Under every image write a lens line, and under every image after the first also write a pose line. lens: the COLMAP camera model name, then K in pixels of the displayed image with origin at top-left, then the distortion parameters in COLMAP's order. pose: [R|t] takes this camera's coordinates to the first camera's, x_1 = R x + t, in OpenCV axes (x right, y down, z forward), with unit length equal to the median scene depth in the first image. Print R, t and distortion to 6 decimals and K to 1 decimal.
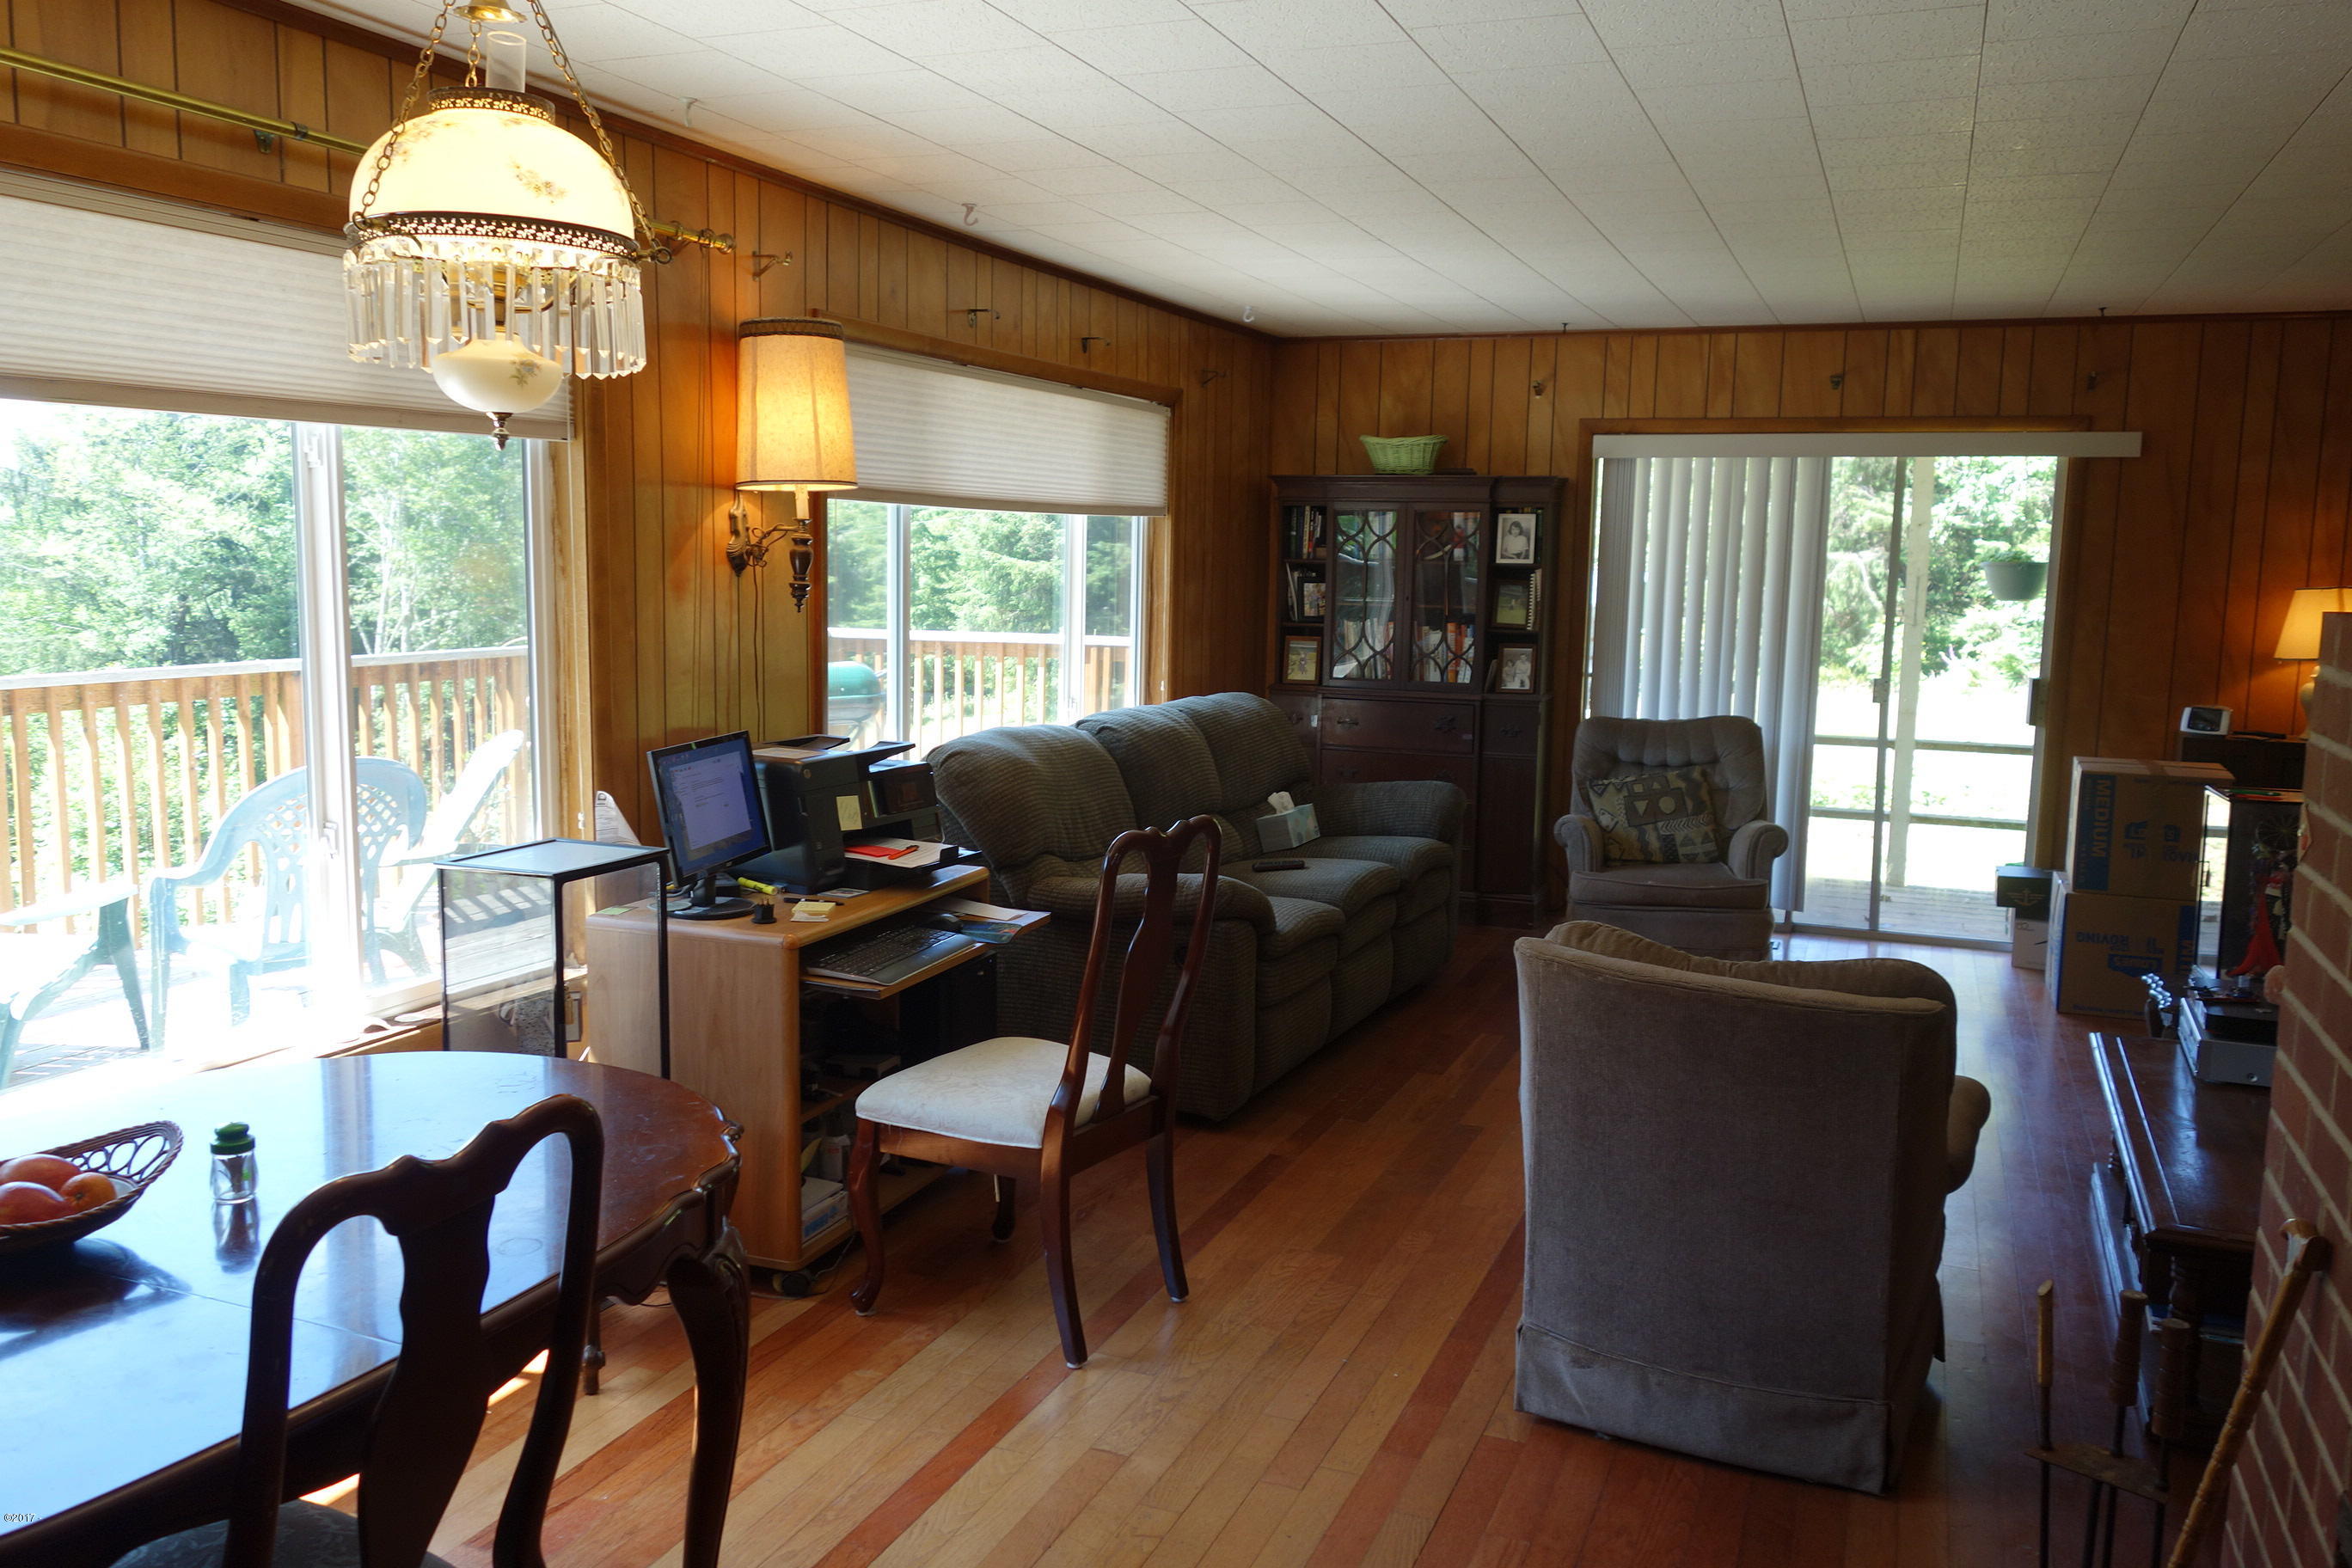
lens RADIAL K [[1858.8, 0, 1193.2], [0, 1858.8, 799.9], [0, 0, 1]] dist [0.010918, -0.005121]
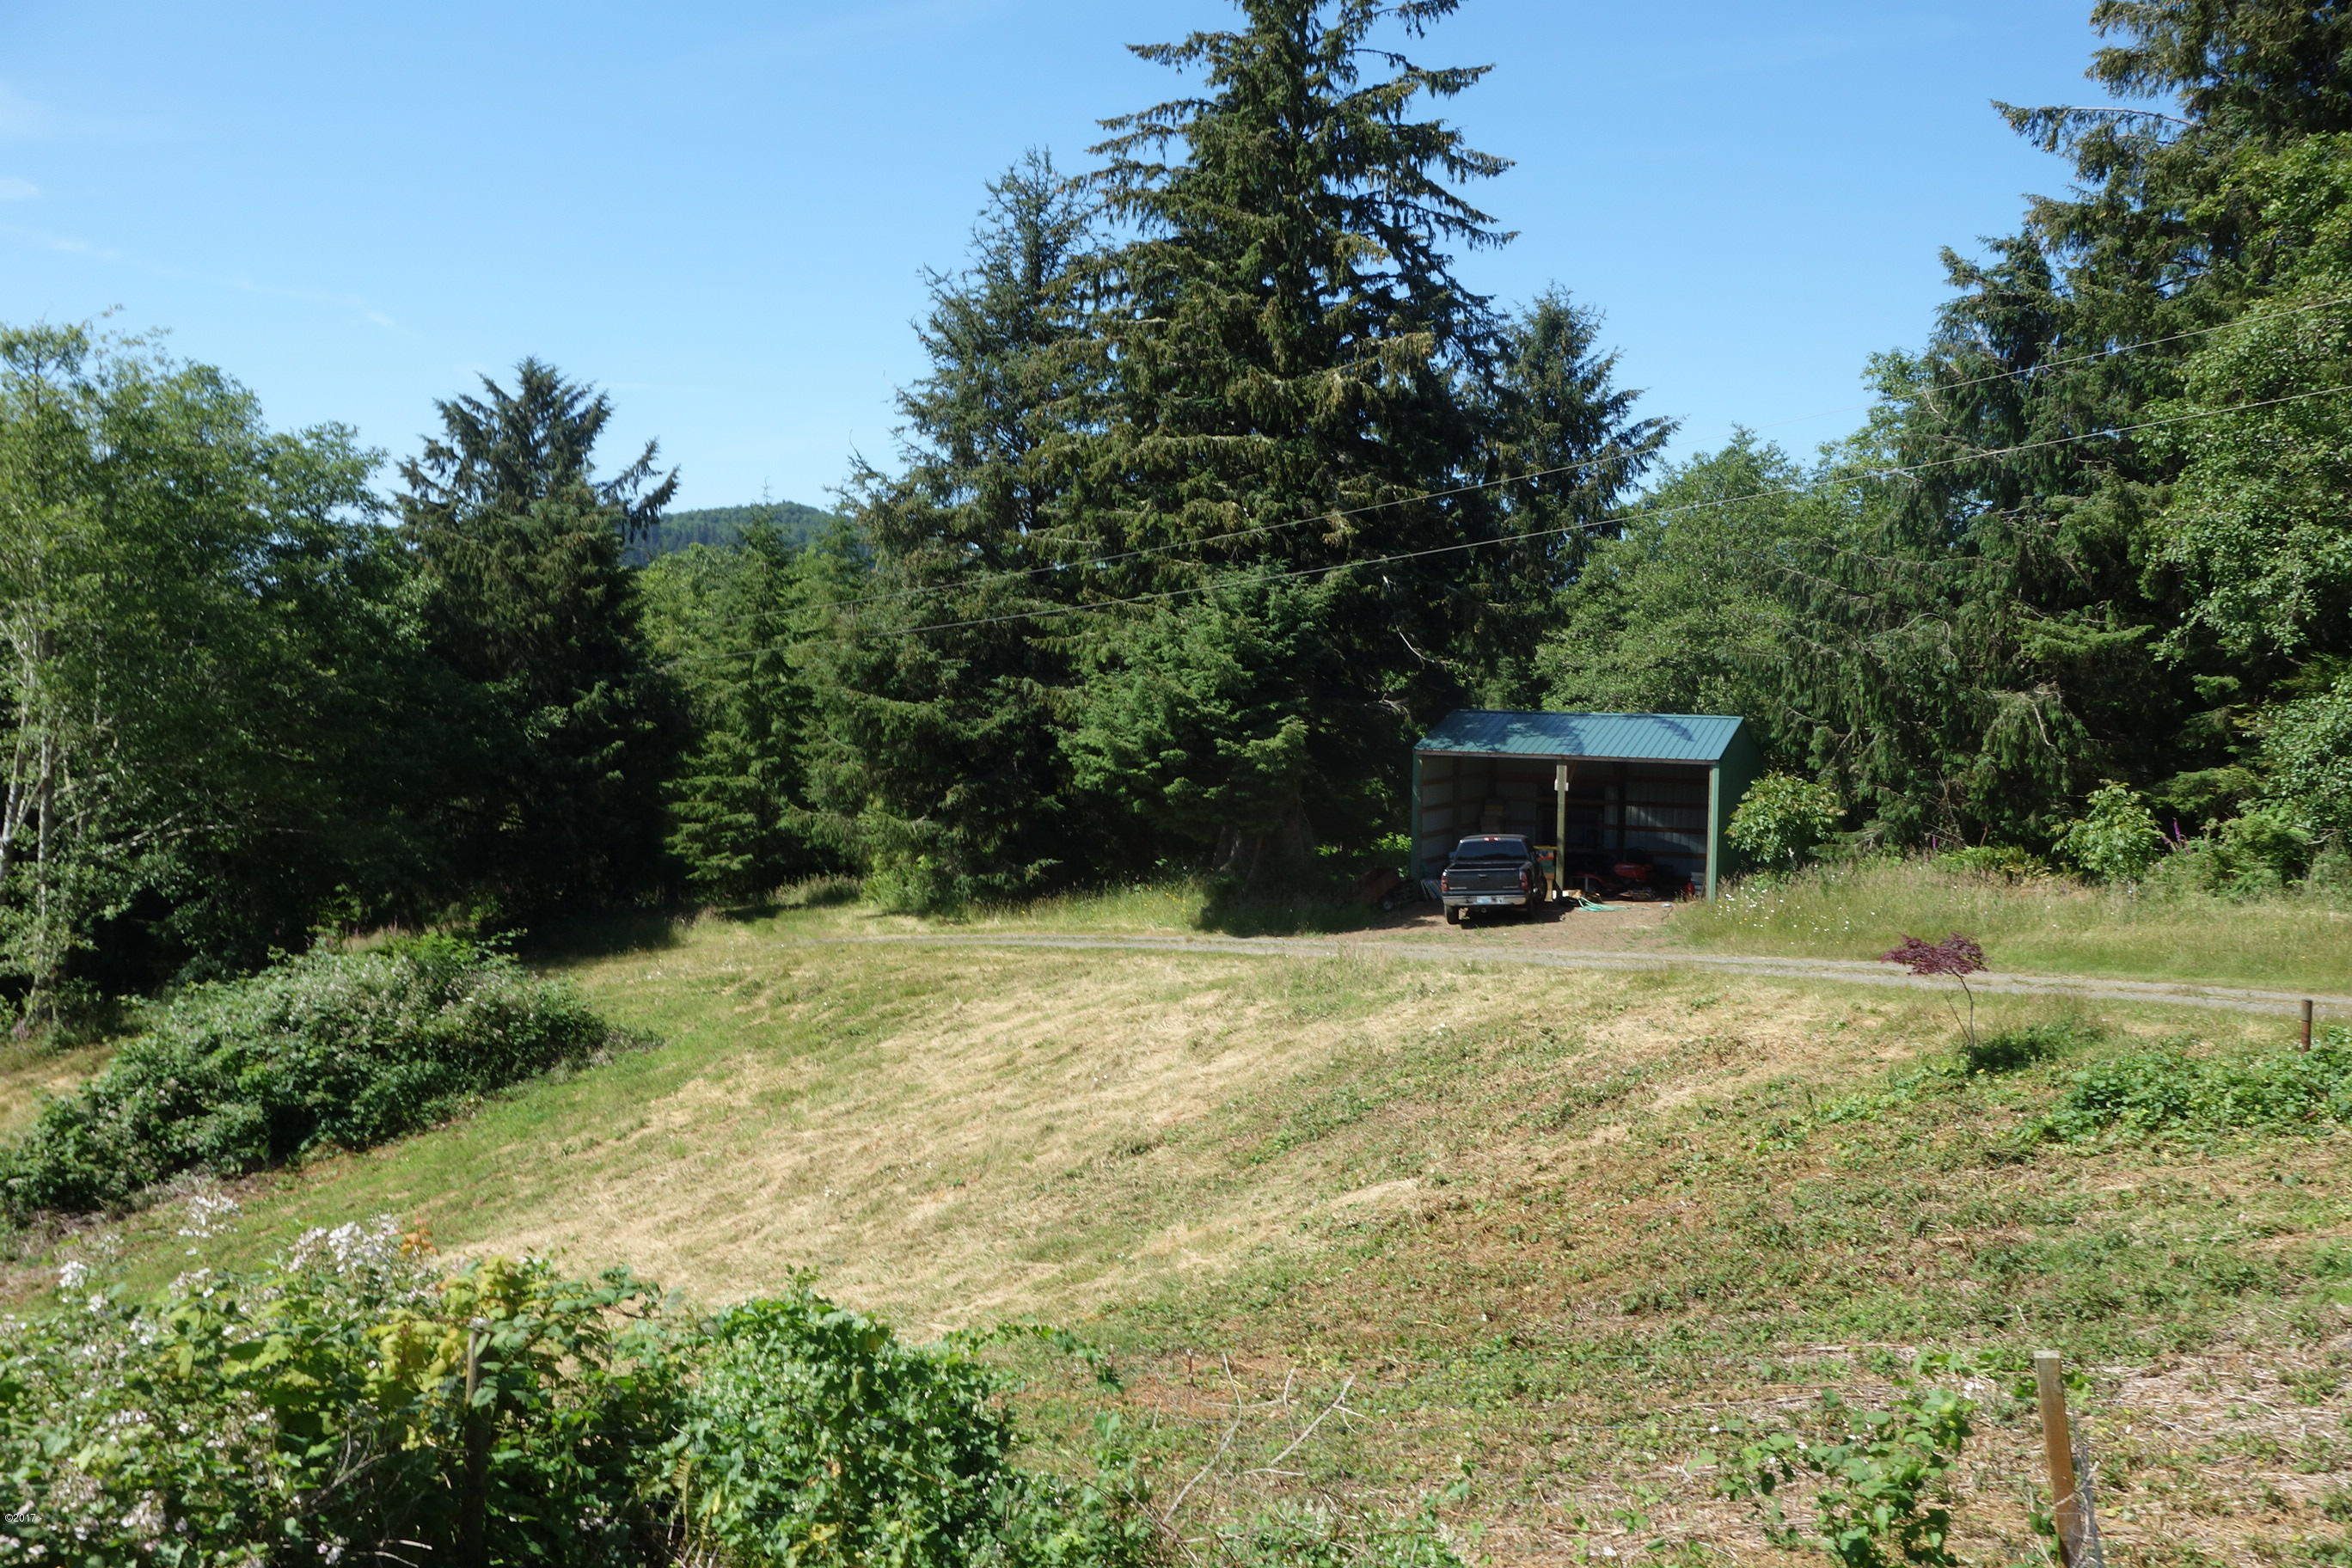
lens RADIAL K [[2144.9, 0, 1176.0], [0, 2144.9, 783.6], [0, 0, 1]] dist [0.004672, 0.000000]
pose [[0.999632, -0.002329, 0.027021, -0.003447], [0.004670, 0.996205, -0.086909, -0.020746], [-0.026717, 0.087003, 0.995850, 0.145519]]
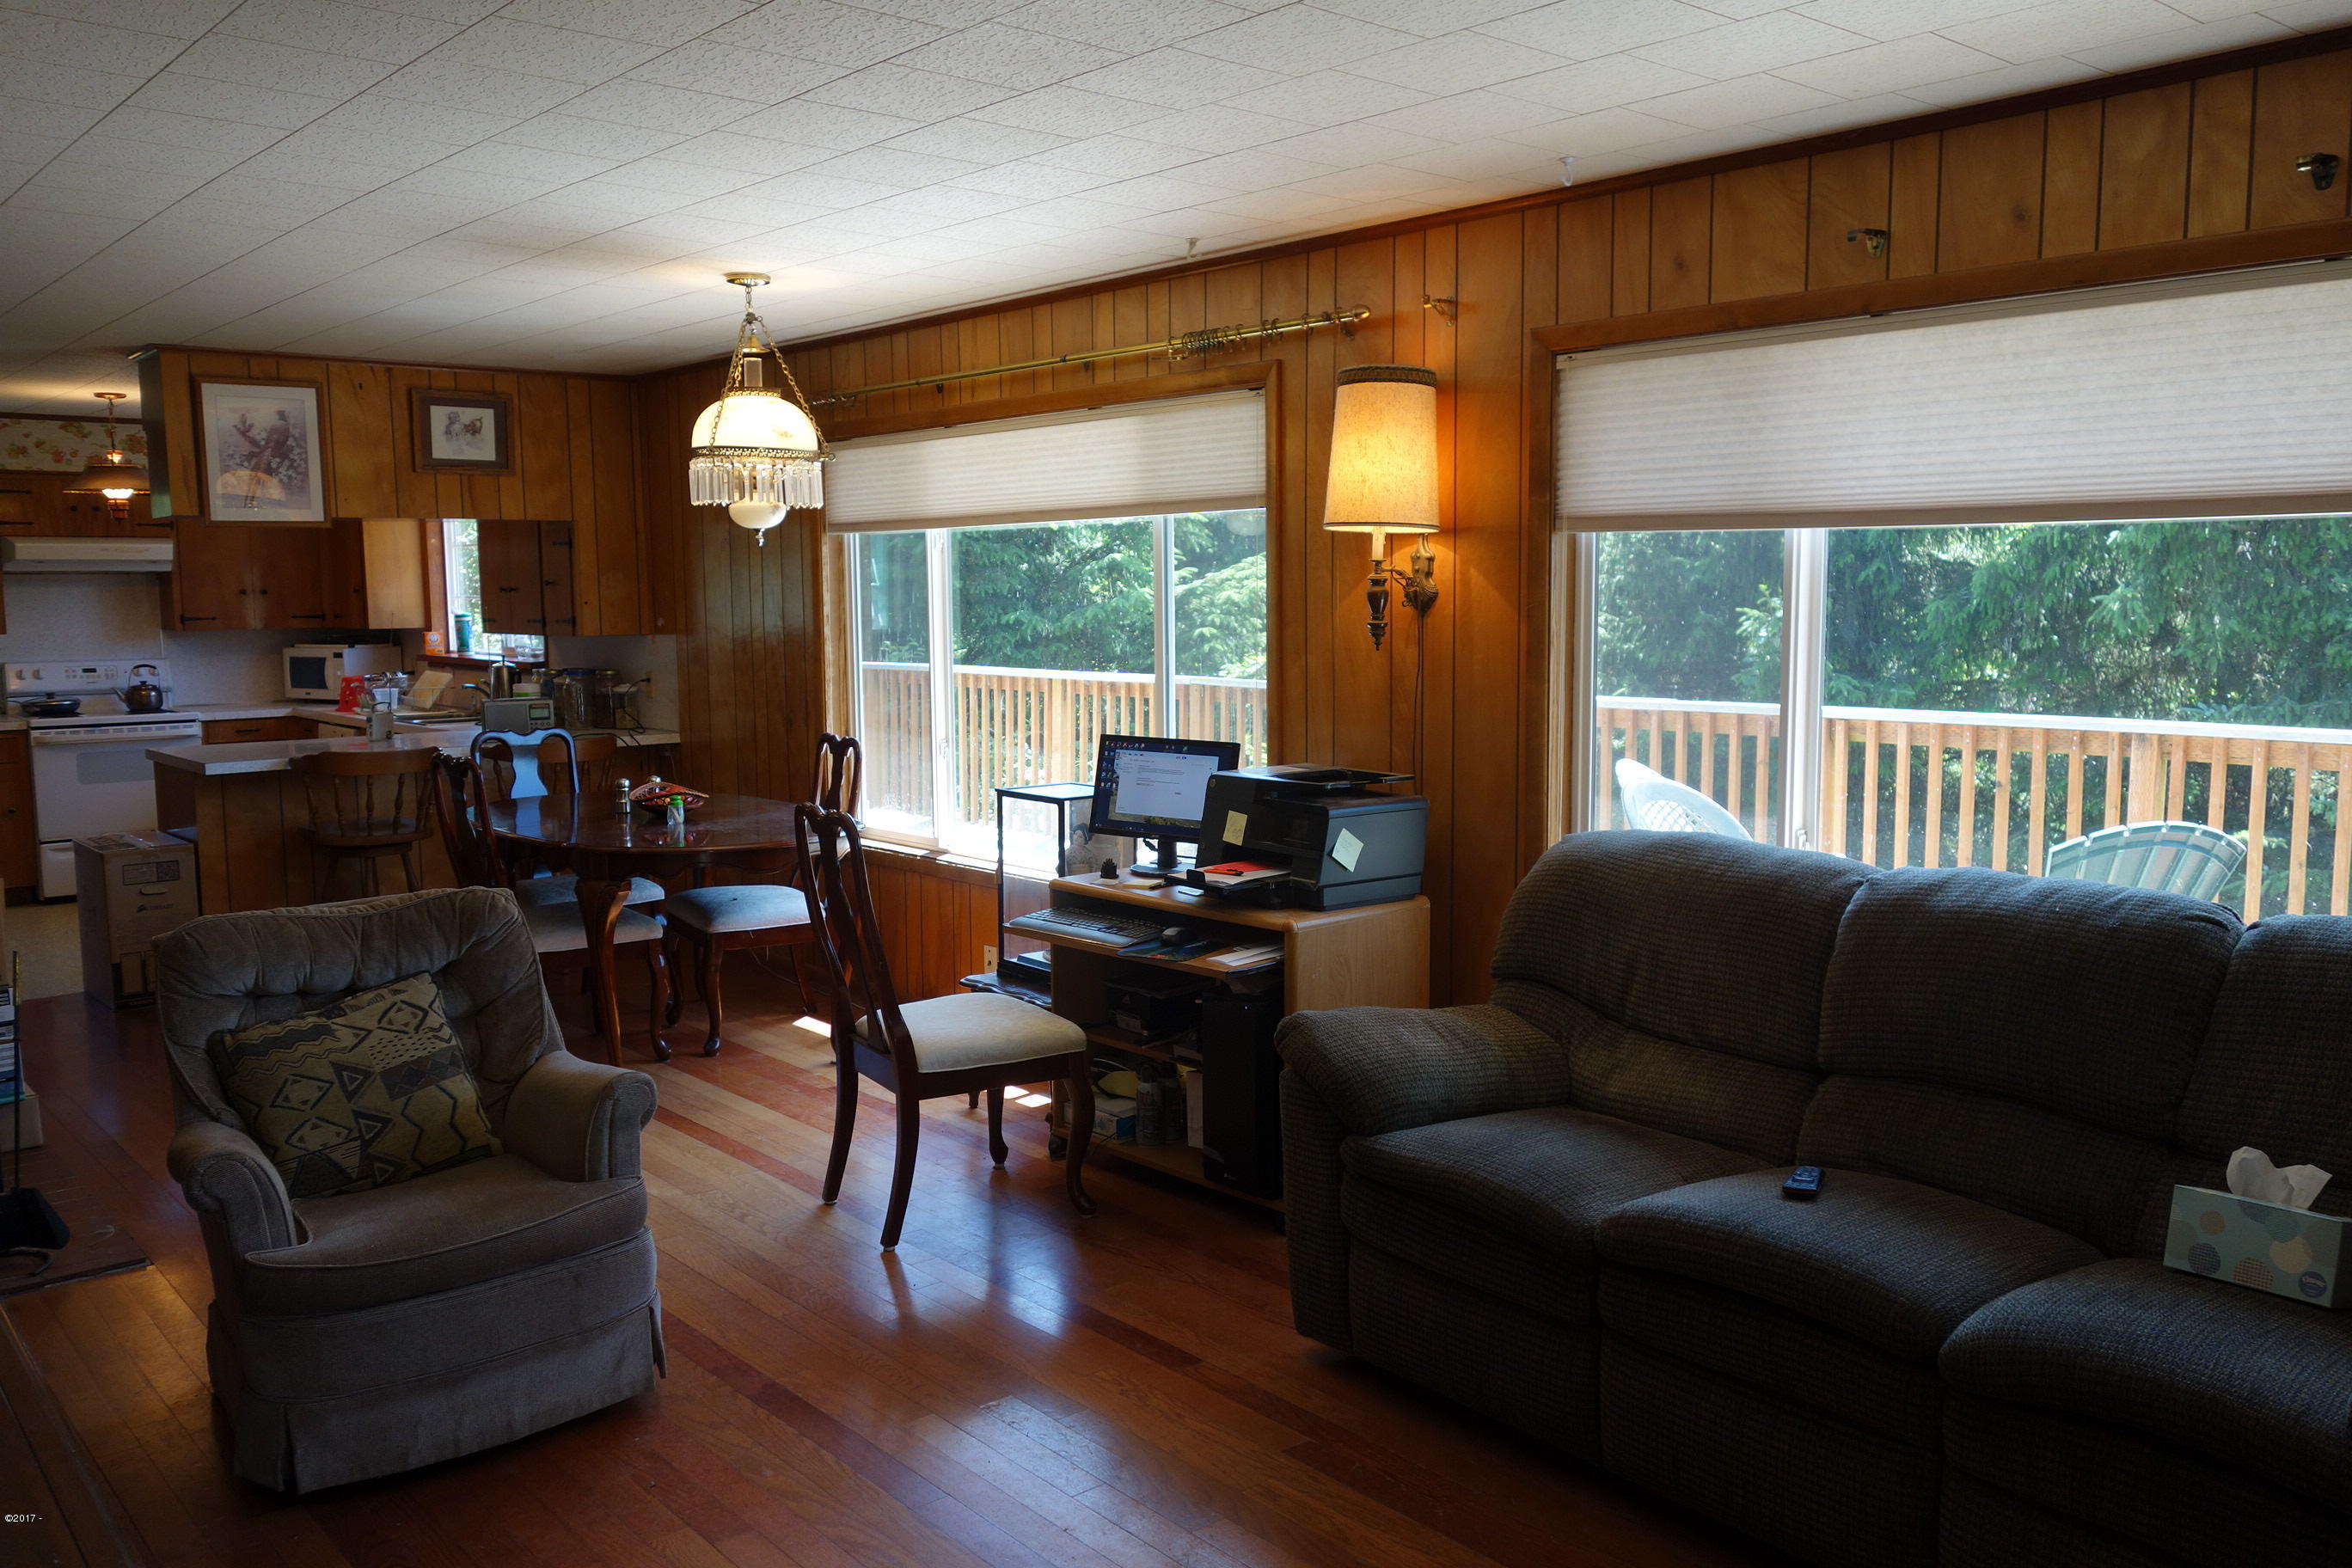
lens RADIAL K [[1858.8, 0, 1170.0], [0, 1858.8, 790.3], [0, 0, 1]] dist [0.010918, -0.005121]
pose [[-0.466512, 0.083033, -0.880609, 0.852466], [-0.120906, 0.980253, 0.156480, -0.193553], [0.876212, 0.179471, -0.447261, 1.548297]]
